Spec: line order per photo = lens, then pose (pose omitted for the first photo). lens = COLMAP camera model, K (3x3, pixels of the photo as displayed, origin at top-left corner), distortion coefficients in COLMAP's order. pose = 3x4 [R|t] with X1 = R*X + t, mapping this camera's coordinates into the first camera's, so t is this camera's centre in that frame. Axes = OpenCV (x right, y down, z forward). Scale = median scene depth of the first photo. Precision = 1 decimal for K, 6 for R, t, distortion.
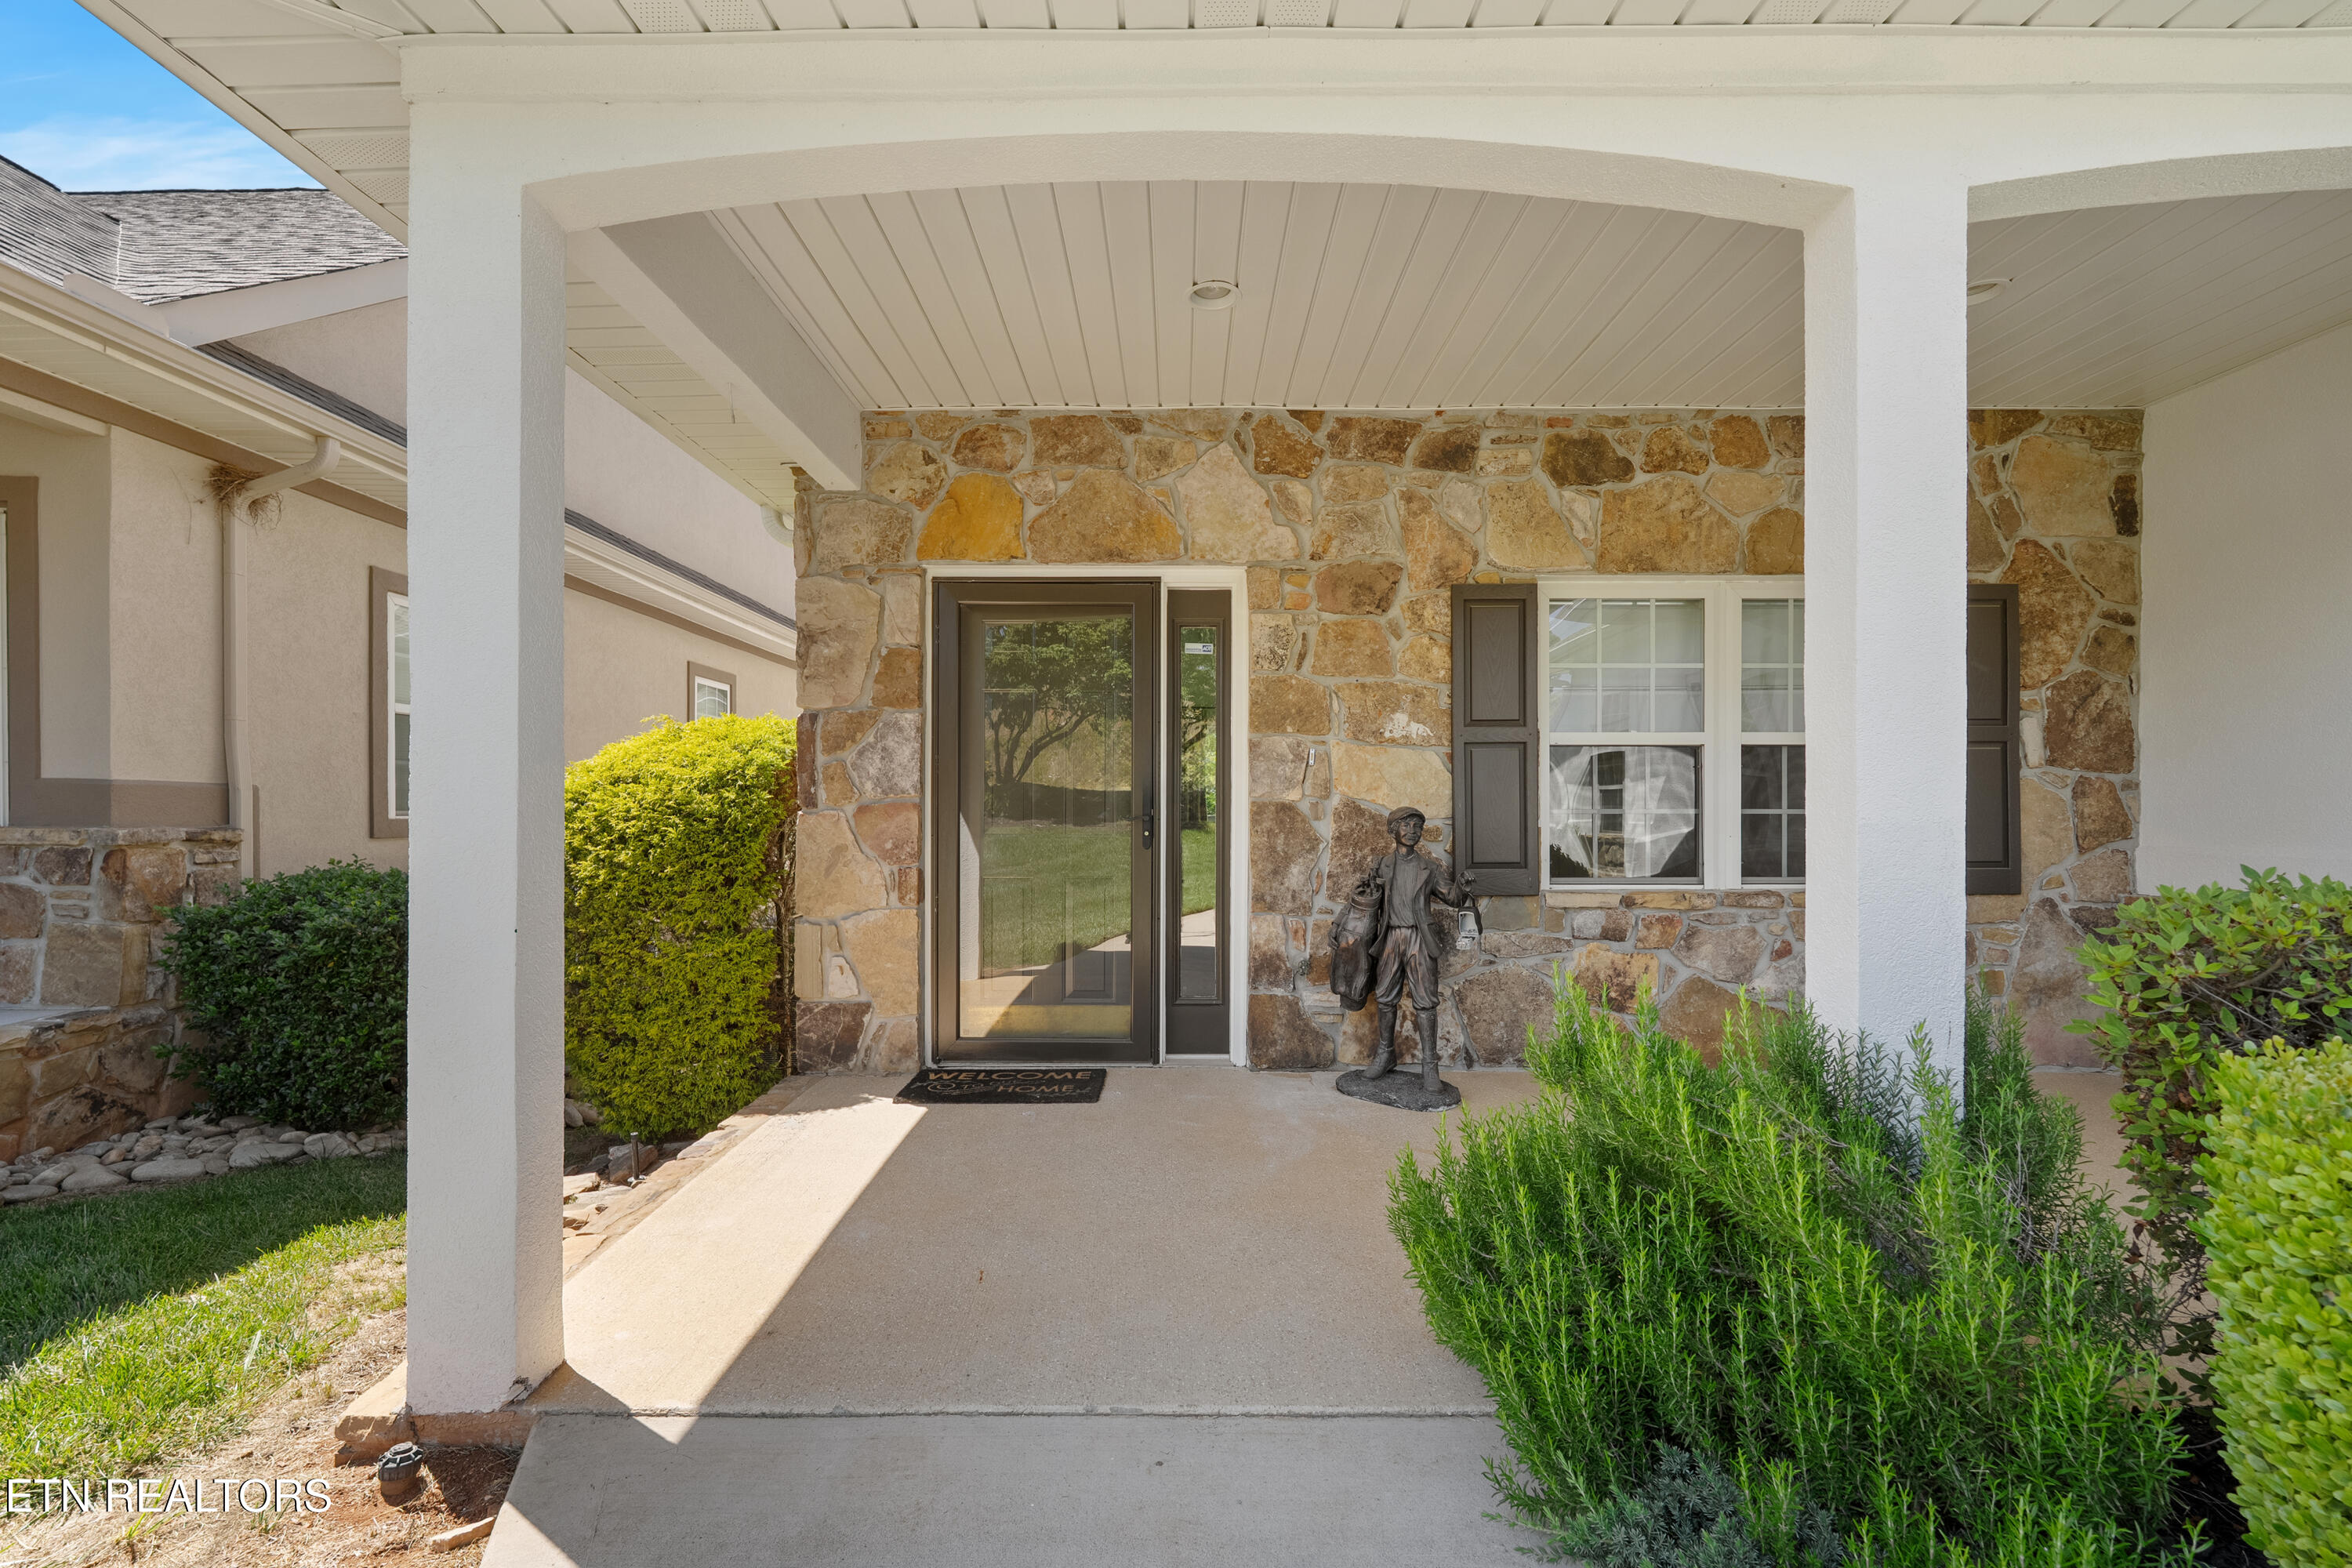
lens RADIAL K [[1046.0, 0, 1164.4], [0, 1046.0, 798.3], [0, 0, 1]] dist [-0.005256, 0.000535]
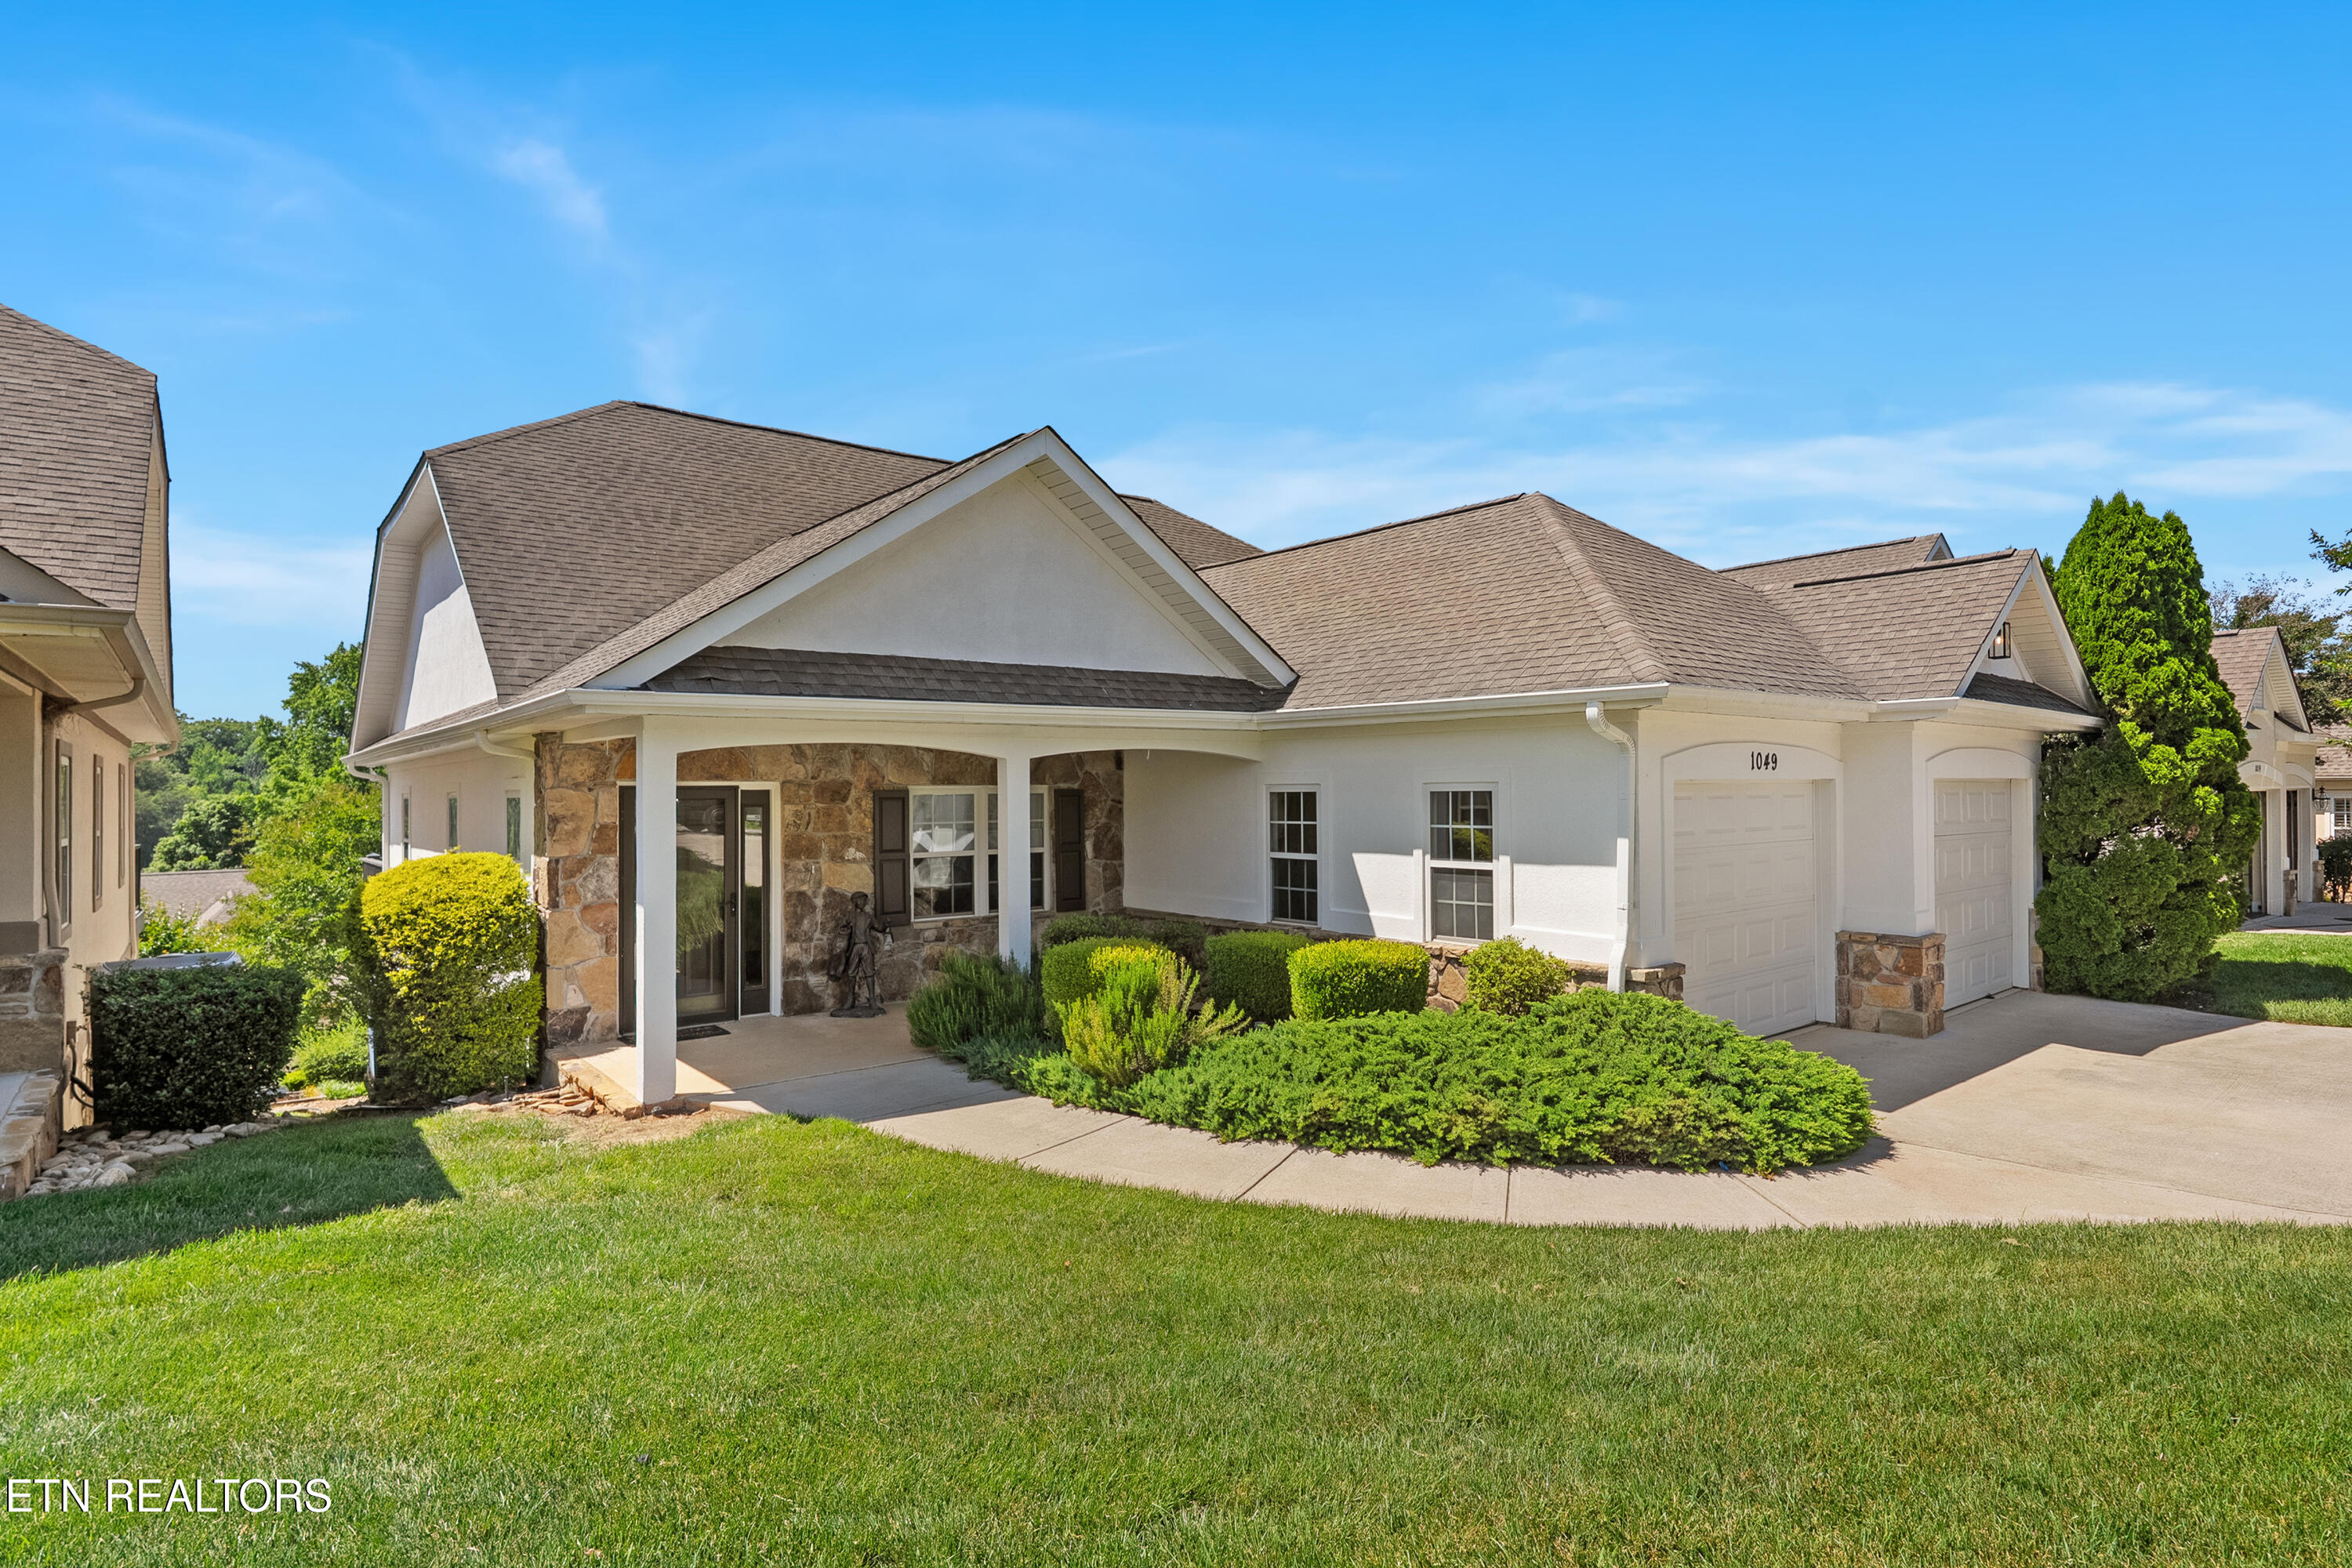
lens RADIAL K [[1110.2, 0, 1179.7], [0, 1110.2, 777.0], [0, 0, 1]] dist [-0.002124, -0.000492]
pose [[0.787215, 0.003943, 0.616666, -0.691232], [0.012037, 0.999691, -0.021758, -0.173789], [-0.616561, 0.024551, 0.786924, -1.314343]]
